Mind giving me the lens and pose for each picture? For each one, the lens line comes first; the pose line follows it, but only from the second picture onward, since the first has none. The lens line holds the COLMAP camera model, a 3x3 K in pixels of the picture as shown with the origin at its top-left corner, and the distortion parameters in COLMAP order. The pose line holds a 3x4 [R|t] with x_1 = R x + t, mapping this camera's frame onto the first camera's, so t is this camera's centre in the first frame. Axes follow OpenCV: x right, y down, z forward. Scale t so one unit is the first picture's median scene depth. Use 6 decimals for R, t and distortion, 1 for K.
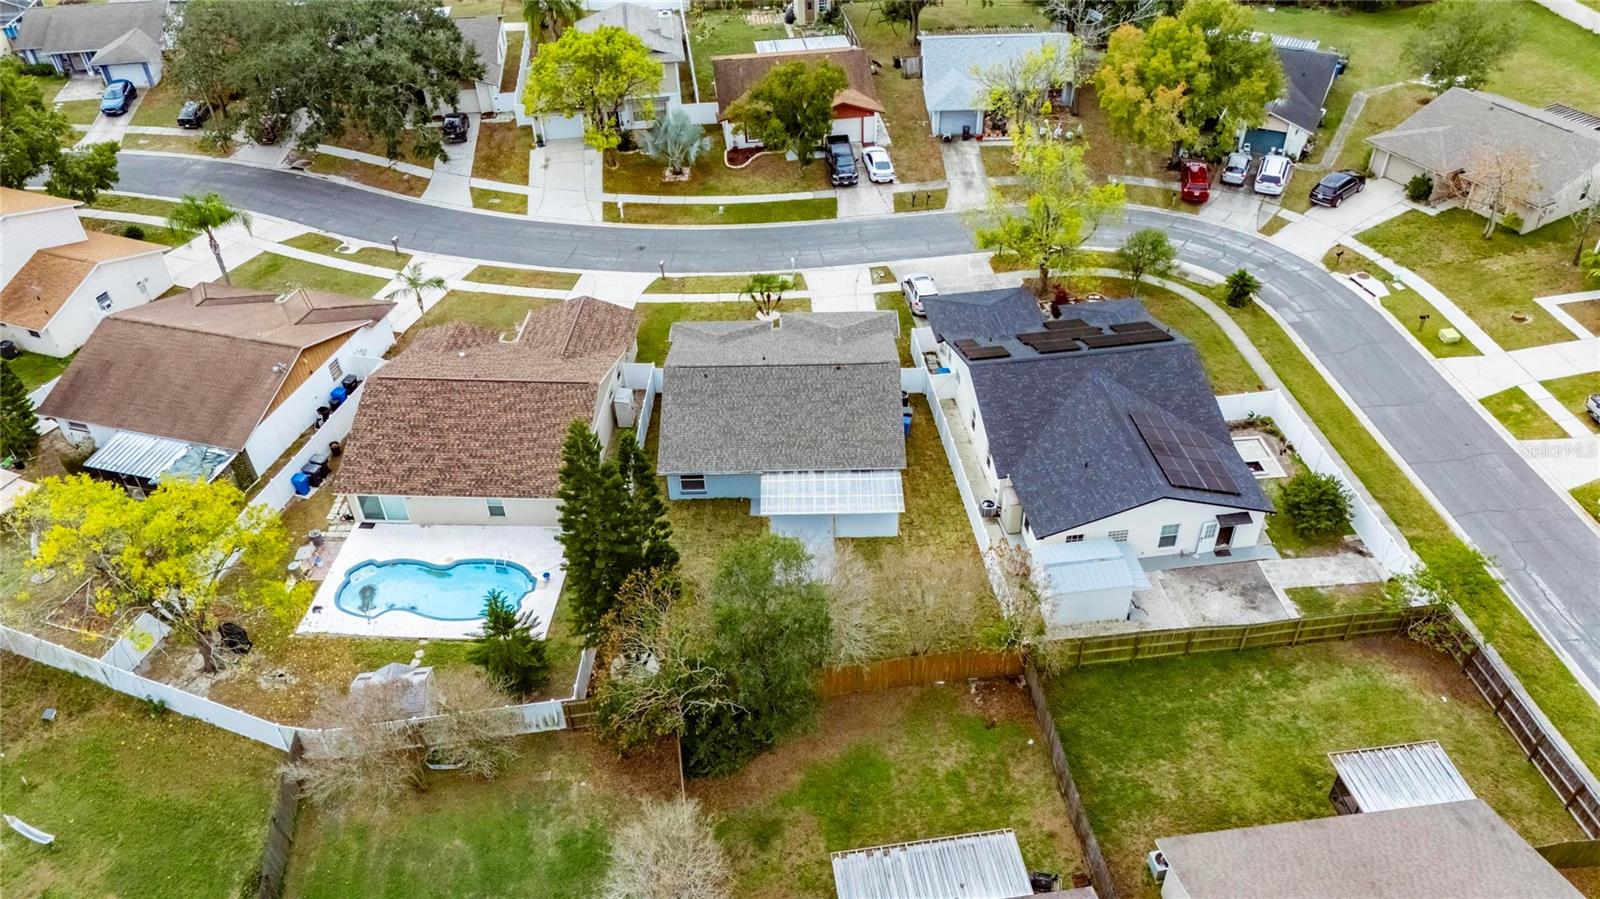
lens RADIAL K [[1173.5, 0, 809.0], [0, 1173.5, 450.6], [0, 0, 1]] dist [0.072027, -0.060981]
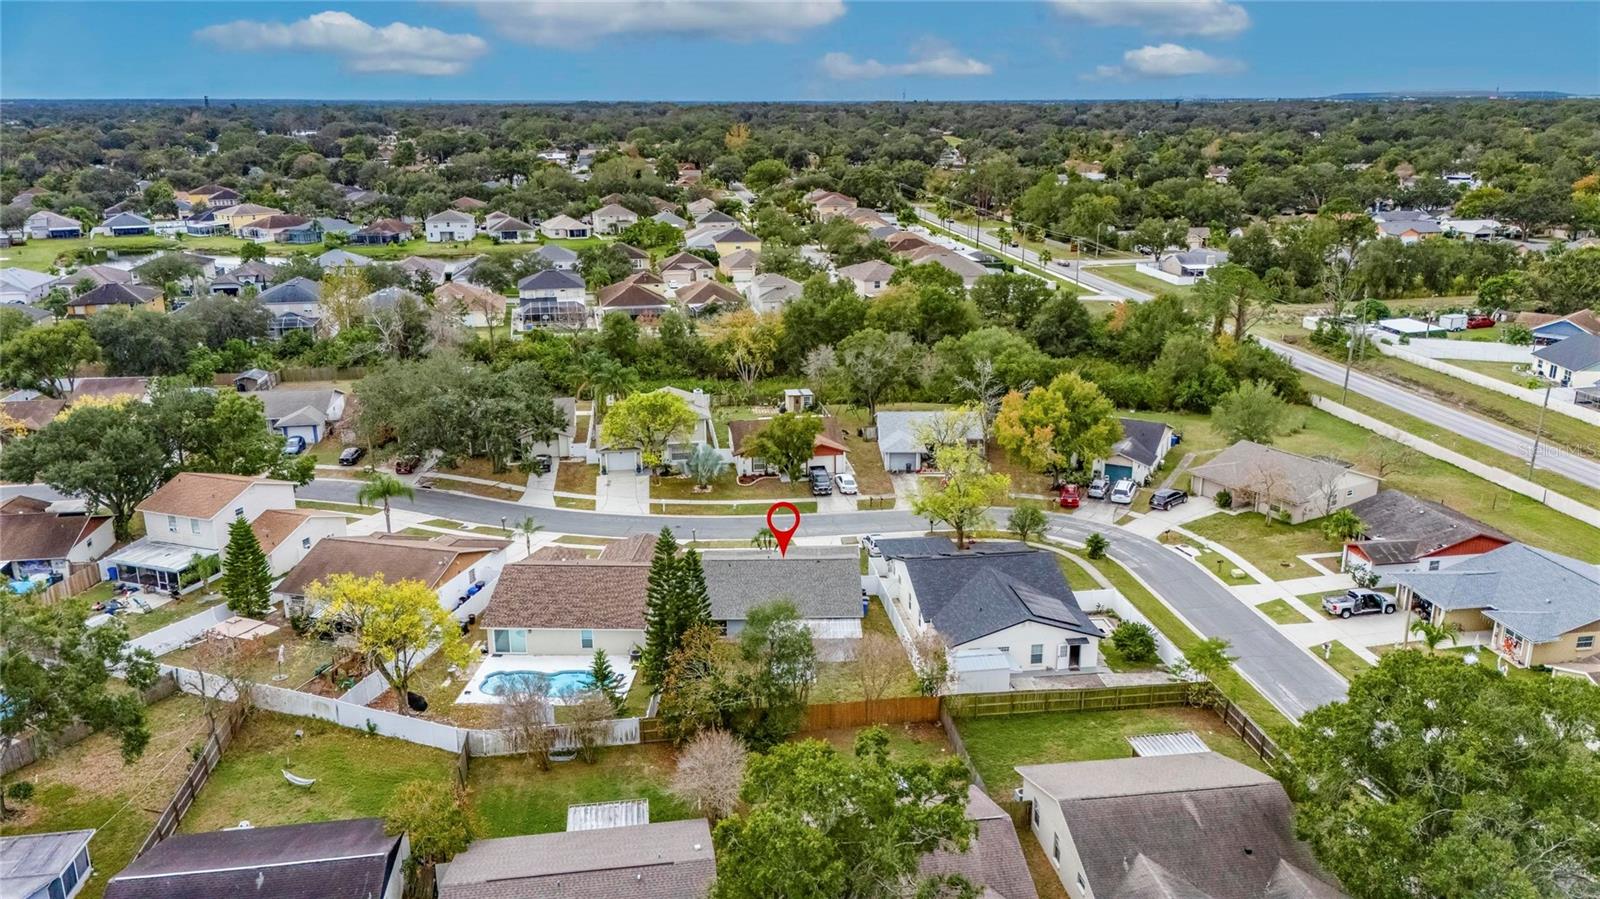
lens RADIAL K [[1173.5, 0, 809.0], [0, 1173.5, 450.6], [0, 0, 1]] dist [0.072027, -0.060981]
pose [[0.999779, 0.013282, 0.016325, -0.009977], [-0.005987, 0.923151, -0.384392, 0.279722], [-0.020176, 0.384209, 0.923026, -0.328544]]
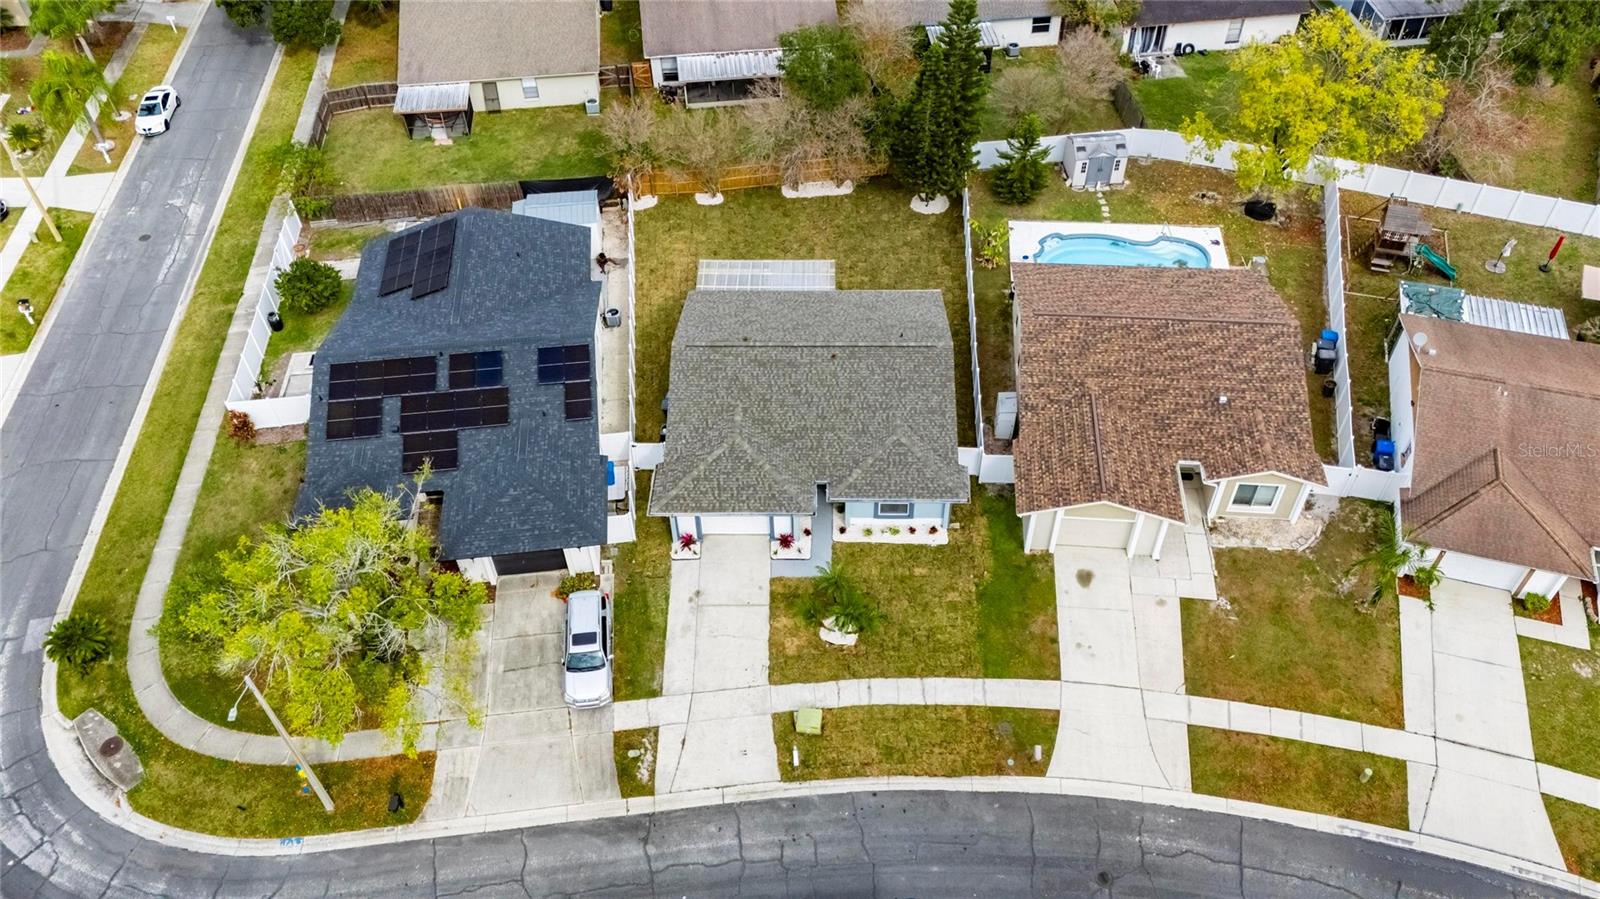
lens RADIAL K [[1173.5, 0, 809.0], [0, 1173.5, 450.6], [0, 0, 1]] dist [0.072027, -0.060981]
pose [[-0.999099, 0.008292, 0.041629, -0.041528], [0.042148, 0.077506, 0.996101, -0.681188], [0.005033, 0.996957, -0.077785, 0.858380]]
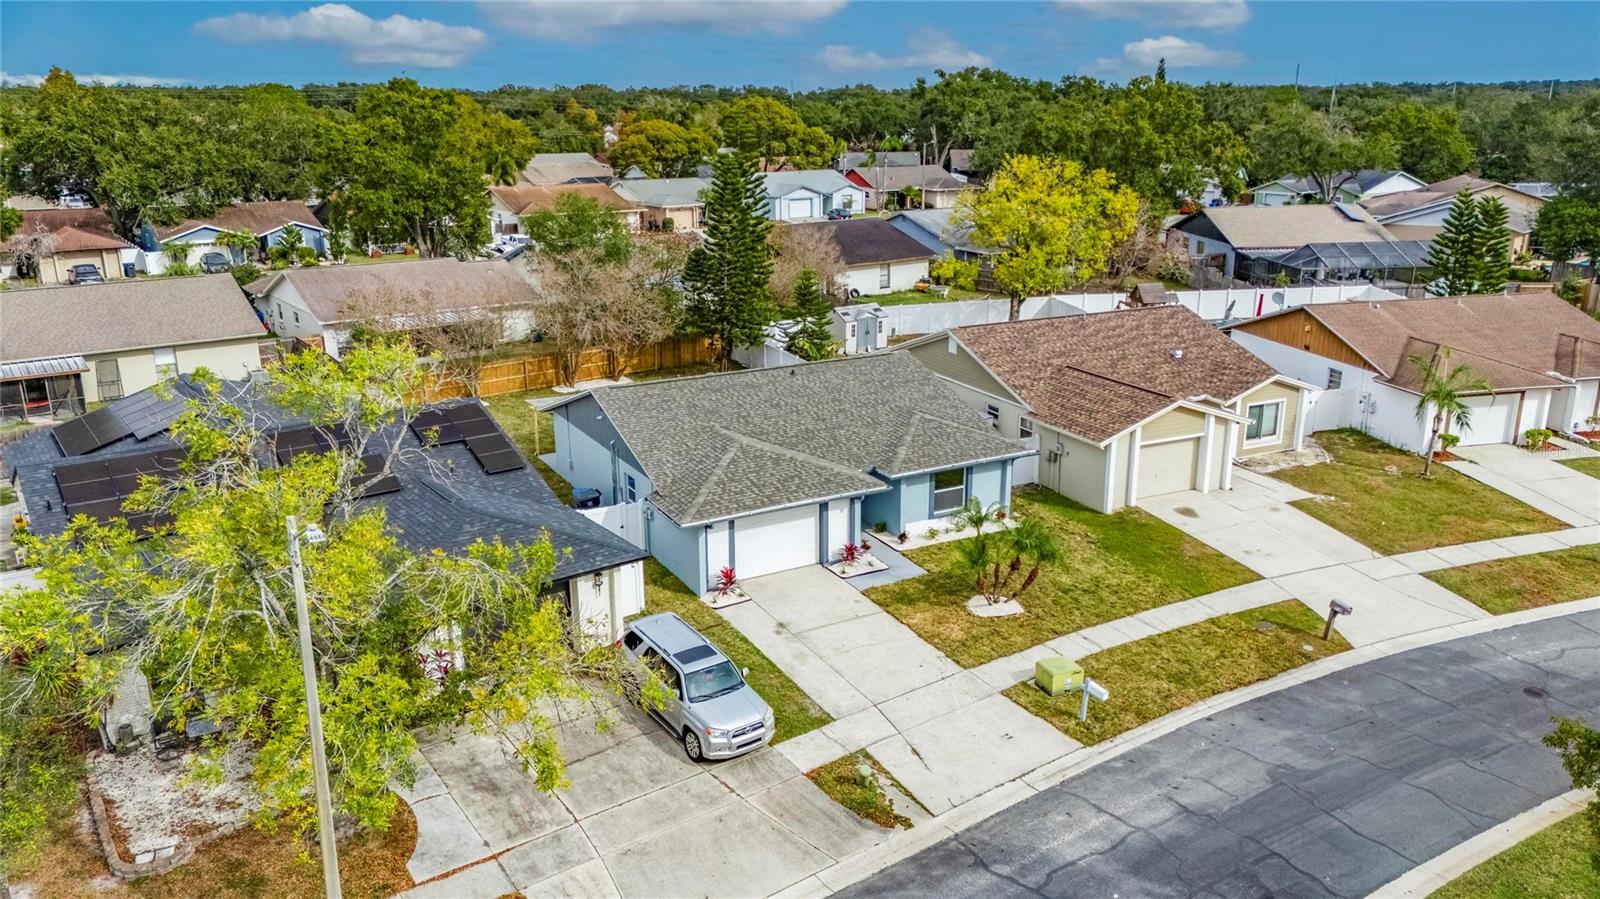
lens RADIAL K [[1173.5, 0, 809.0], [0, 1173.5, 450.6], [0, 0, 1]] dist [0.072027, -0.060981]
pose [[-0.875936, 0.161875, -0.454459, 0.198730], [-0.284648, 0.587154, 0.757777, -0.423089], [0.389503, 0.793124, -0.468232, 1.023484]]
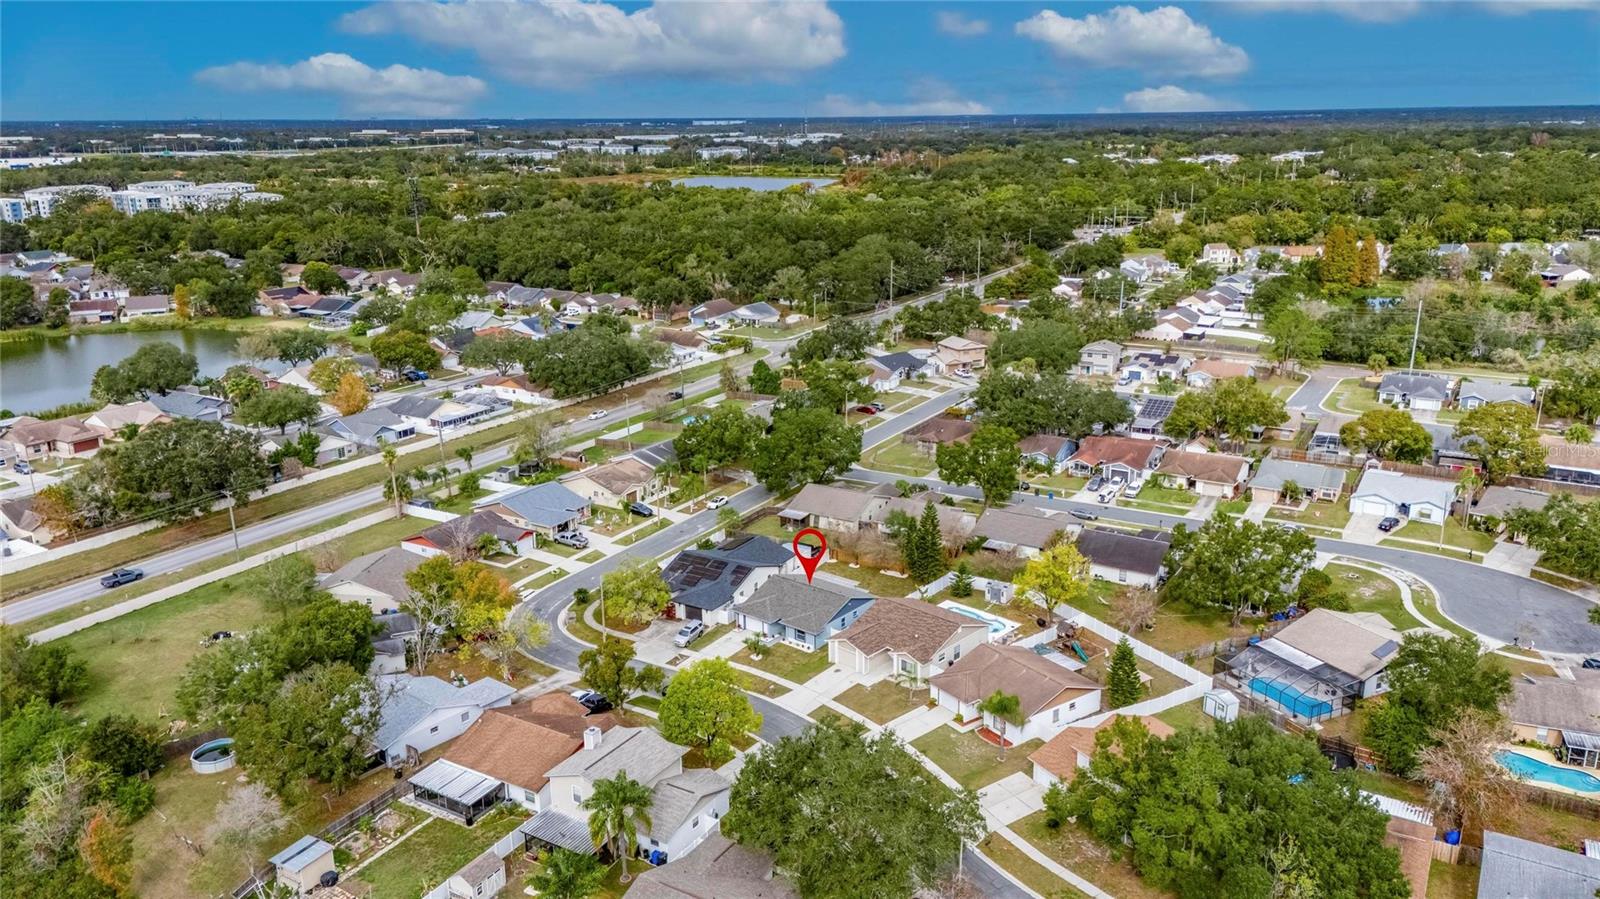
lens RADIAL K [[1170.2, 0, 810.3], [0, 1170.2, 448.2], [0, 0, 1]] dist [0.105432, -0.129578]
pose [[-0.778646, -0.143885, 0.610744, -1.079110], [0.415666, 0.610858, 0.673850, -1.391734], [-0.470035, 0.778556, -0.415834, 1.333263]]
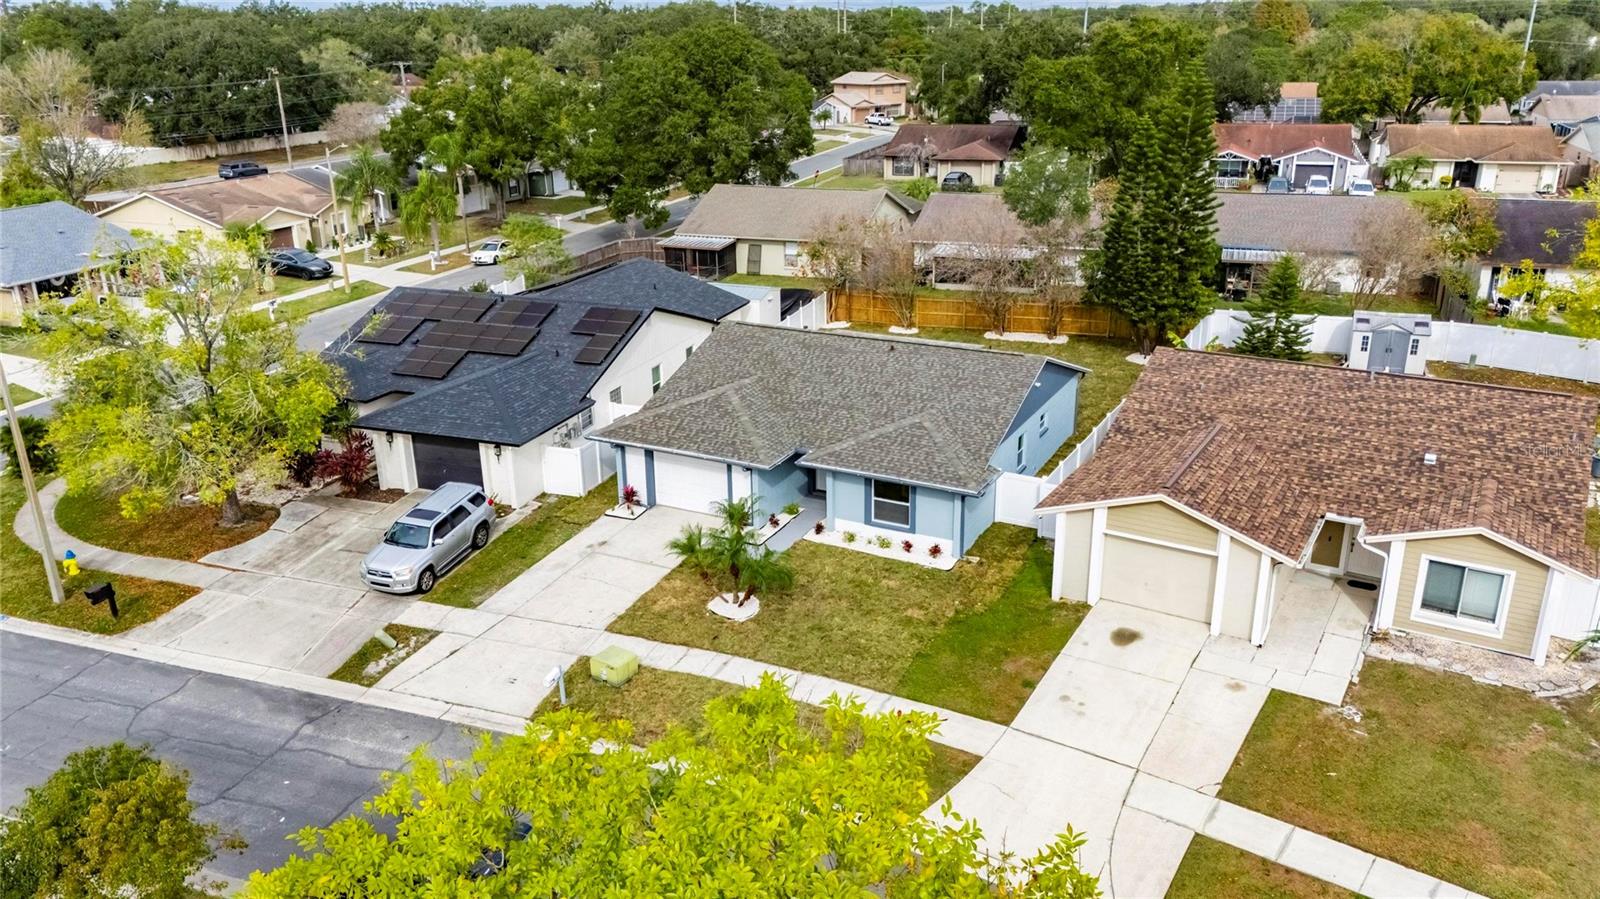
lens RADIAL K [[1173.5, 0, 809.0], [0, 1173.5, 450.6], [0, 0, 1]] dist [0.072027, -0.060981]
pose [[-0.886339, -0.127864, 0.445032, -0.223254], [0.315135, 0.537604, 0.782094, -0.433955], [-0.339253, 0.833446, -0.436206, 1.022089]]
